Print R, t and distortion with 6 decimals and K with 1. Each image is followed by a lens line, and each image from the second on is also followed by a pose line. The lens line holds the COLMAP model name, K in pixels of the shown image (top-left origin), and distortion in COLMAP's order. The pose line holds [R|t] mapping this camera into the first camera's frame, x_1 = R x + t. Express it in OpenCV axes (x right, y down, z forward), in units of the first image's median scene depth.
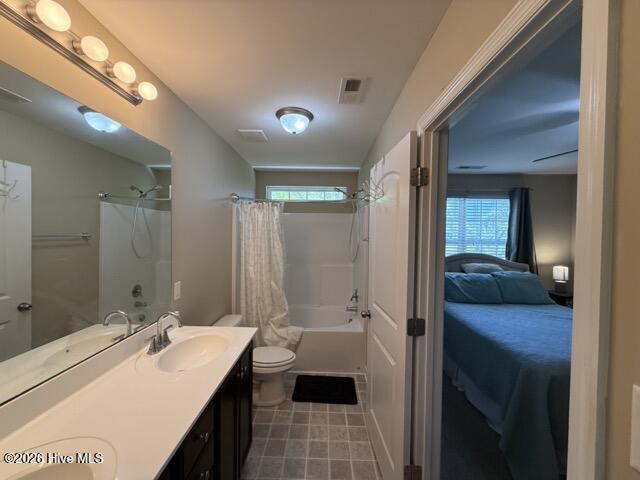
lens RADIAL K [[255.8, 0, 316.7], [0, 255.8, 237.9], [0, 0, 1]] dist [0.004158, 0.000169]
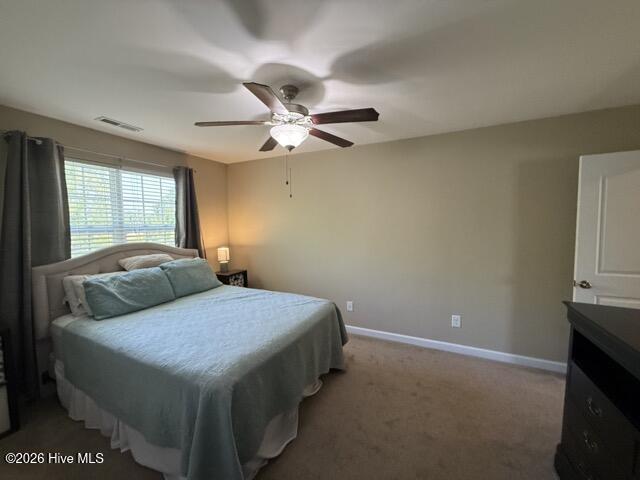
lens RADIAL K [[255.8, 0, 317.9], [0, 255.8, 237.7], [0, 0, 1]] dist [0.004158, 0.000169]
pose [[0.418210, -0.072482, 0.905454, 0.162605], [0.038174, 0.997333, 0.062206, 0.018279], [-0.907548, 0.008550, 0.419862, 0.204743]]
